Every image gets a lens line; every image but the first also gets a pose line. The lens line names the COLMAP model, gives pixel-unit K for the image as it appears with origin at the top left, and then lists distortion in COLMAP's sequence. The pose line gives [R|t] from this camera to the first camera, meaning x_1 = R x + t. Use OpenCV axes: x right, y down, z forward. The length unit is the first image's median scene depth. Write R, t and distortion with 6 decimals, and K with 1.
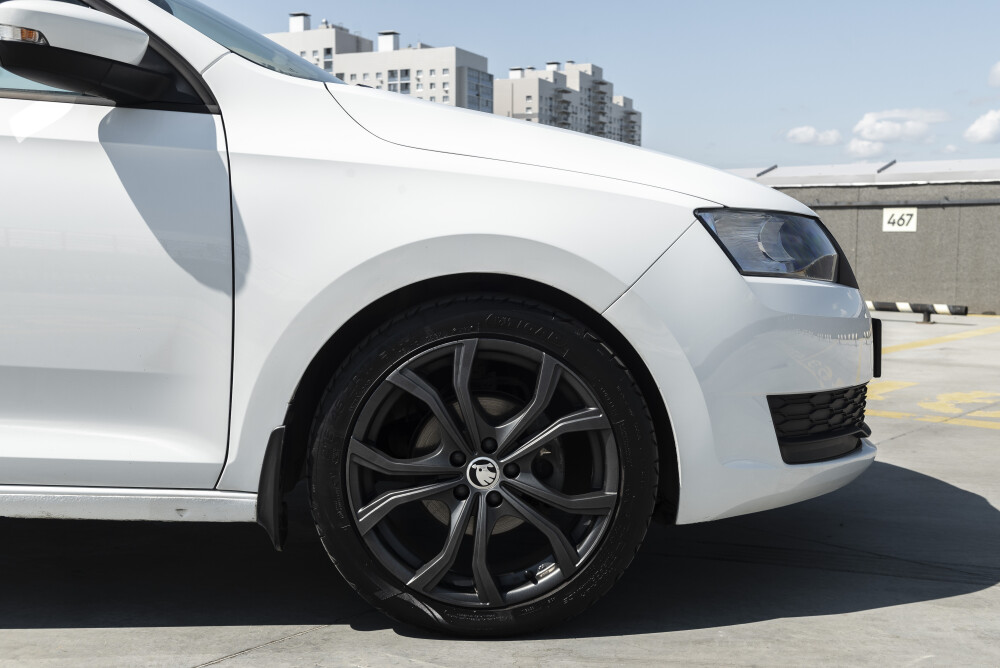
lens RADIAL K [[1111.2, 0, 520.6], [0, 1111.2, 334.4], [0, 0, 1]] dist [-0.018665, 0.016901]
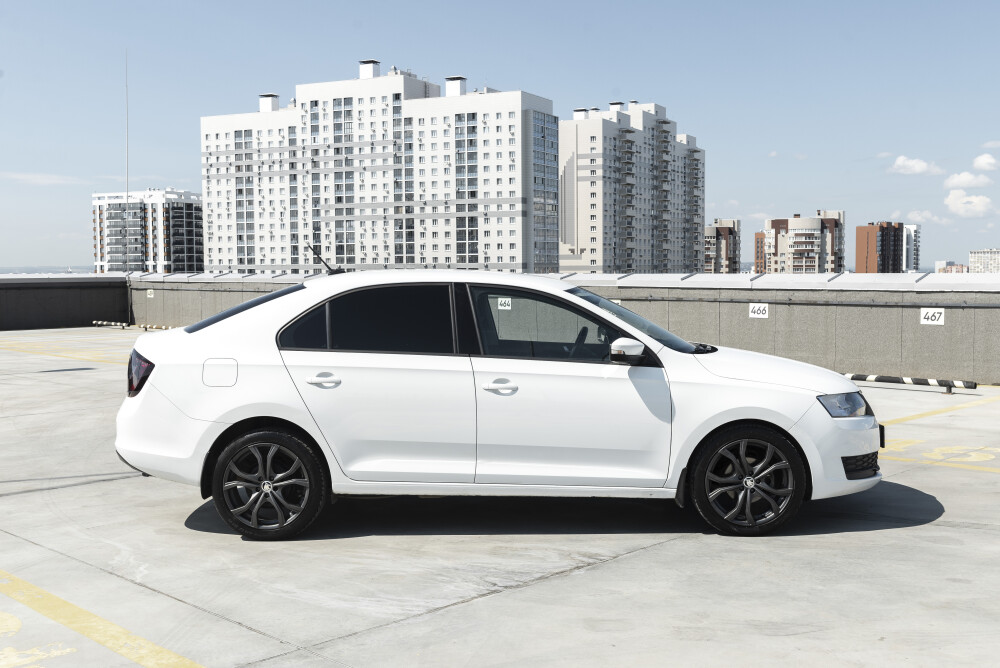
lens RADIAL K [[1111.2, 0, 520.6], [0, 1111.2, 334.4], [0, 0, 1]] dist [-0.018665, 0.016901]
pose [[0.998353, -0.007112, -0.056933, -0.095866], [0.005229, 0.999437, -0.033155, -0.036756], [0.057137, 0.032802, 0.997827, -0.418649]]
